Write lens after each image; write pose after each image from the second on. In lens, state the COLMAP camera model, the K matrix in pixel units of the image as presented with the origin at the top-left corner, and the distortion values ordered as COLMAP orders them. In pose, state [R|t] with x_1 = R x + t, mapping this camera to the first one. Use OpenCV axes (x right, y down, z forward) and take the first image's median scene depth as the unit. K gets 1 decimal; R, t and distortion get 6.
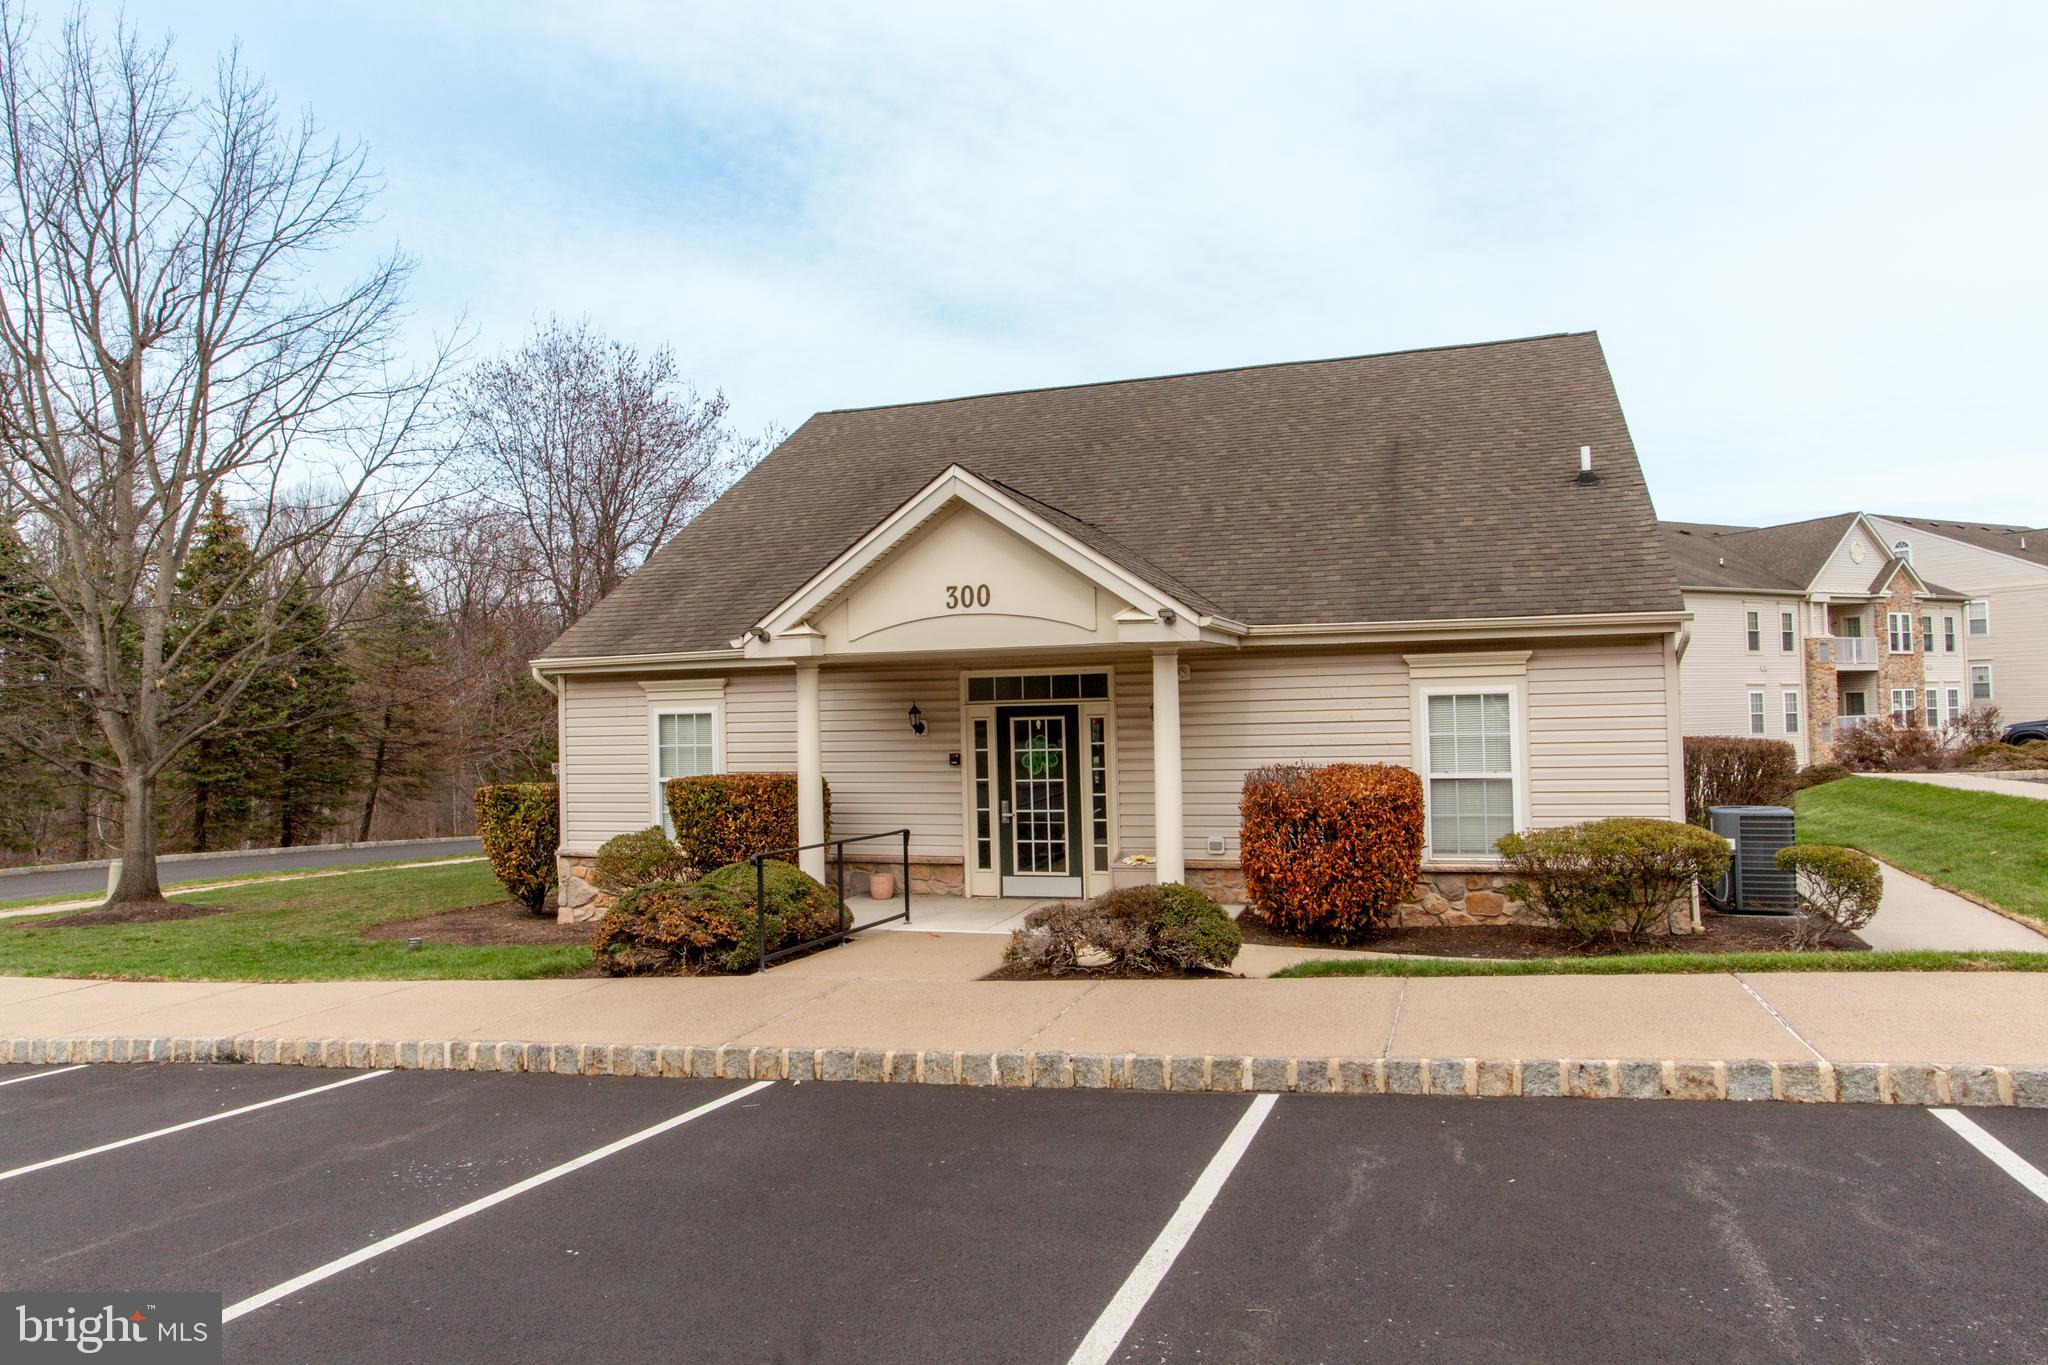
lens RADIAL K [[1341.4, 0, 1022.5], [0, 1341.4, 679.8], [0, 0, 1]] dist [-0.030130, 0.000645]
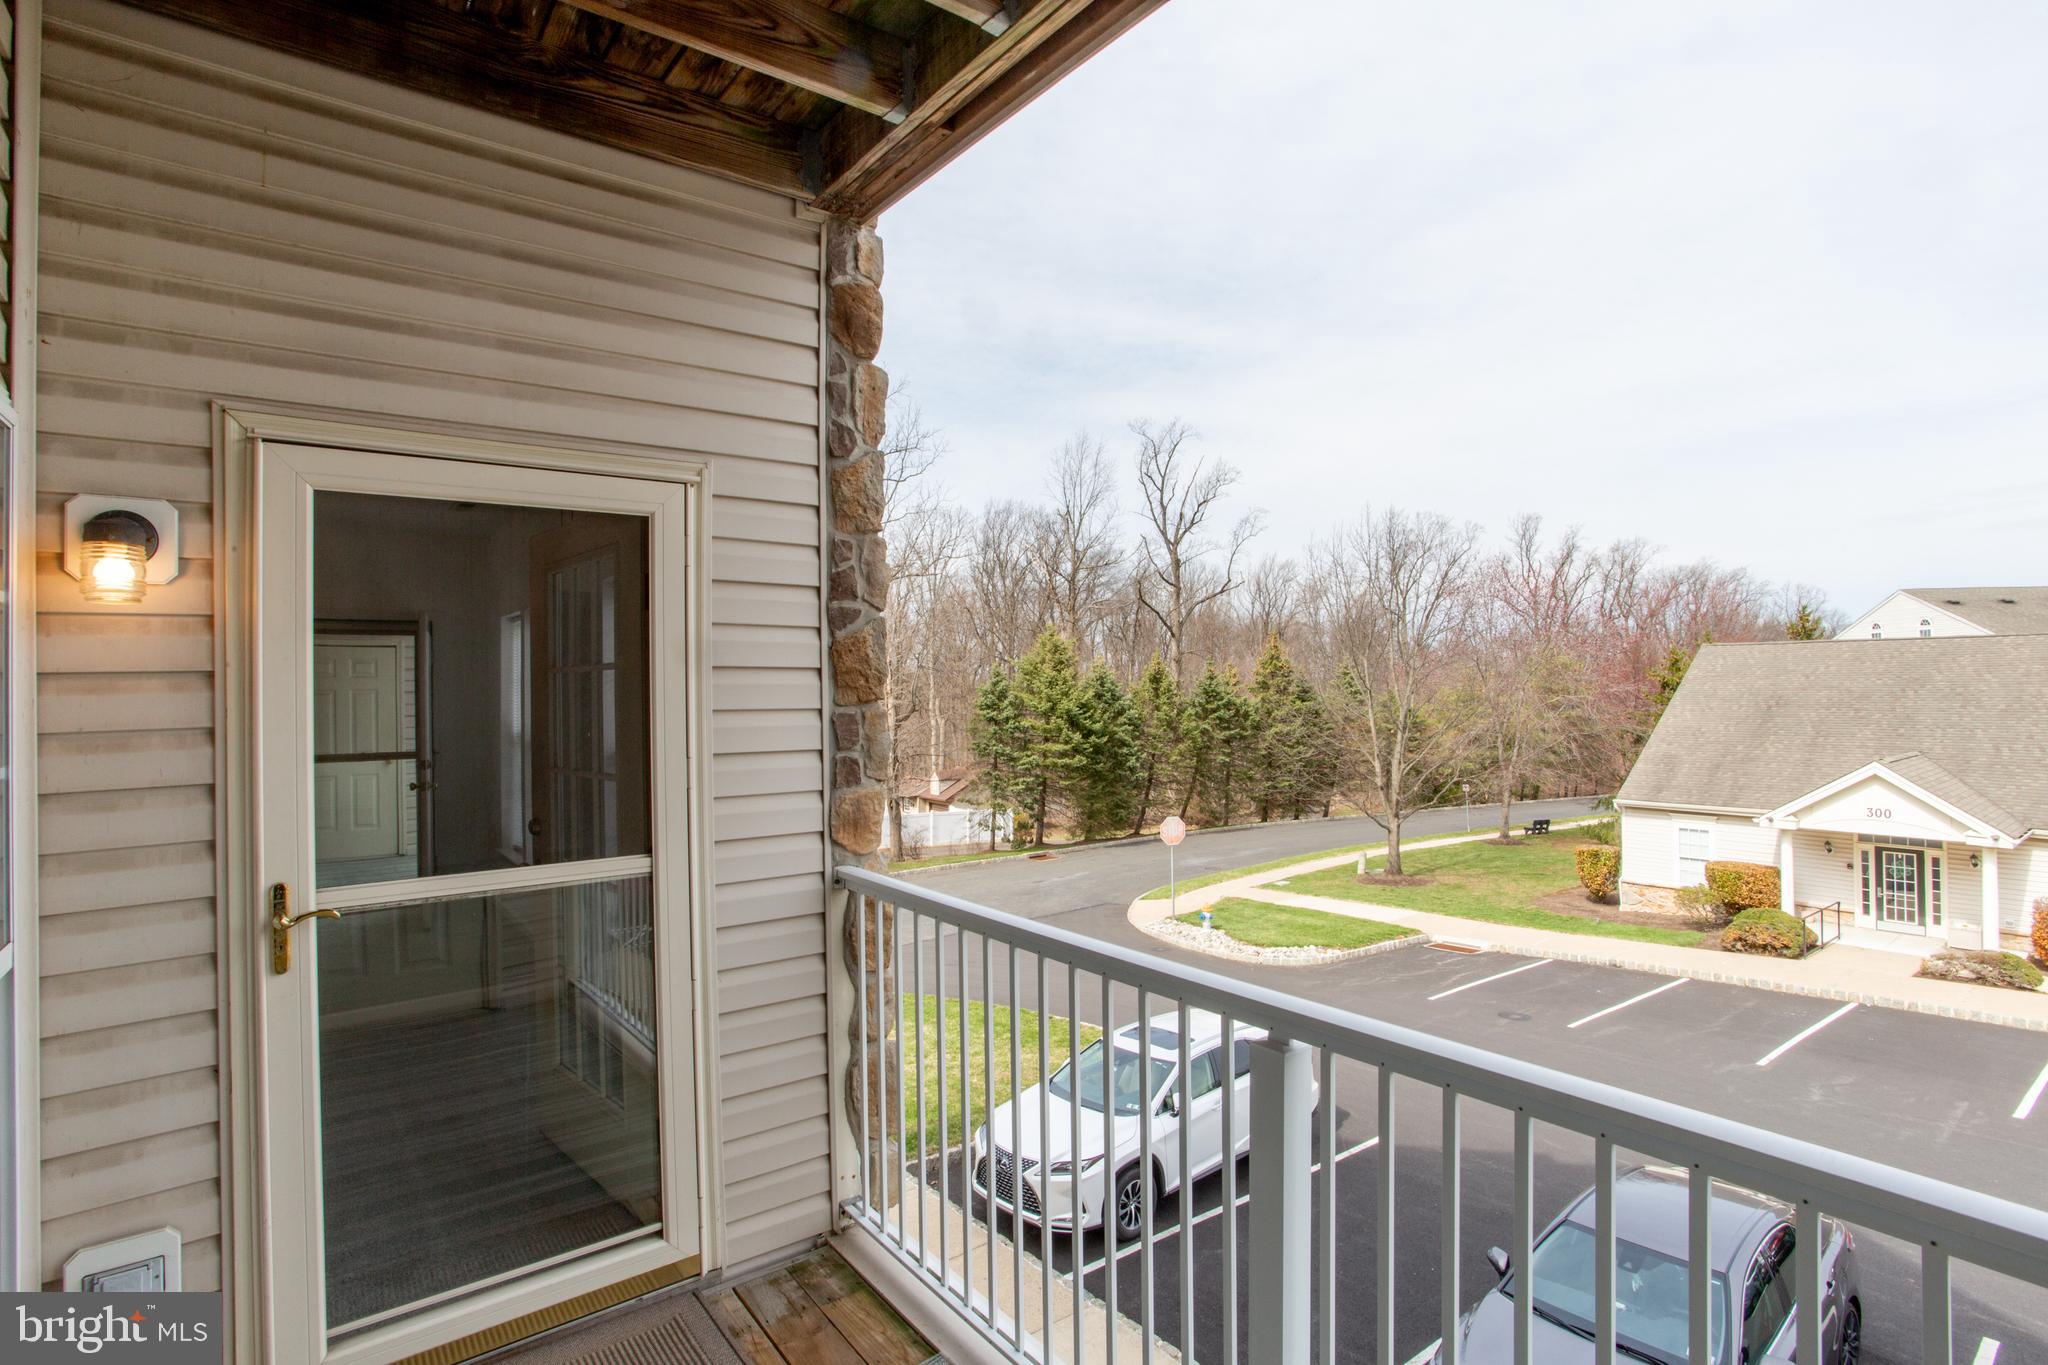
lens RADIAL K [[1020.5, 0, 1009.4], [0, 1020.5, 683.2], [0, 0, 1]] dist [-0.004609, 0.002045]
pose [[0.850028, 0.014866, -0.526527, -0.366575], [0.010178, 0.998951, 0.044637, -0.351783], [0.526639, -0.043302, 0.848986, -1.242668]]
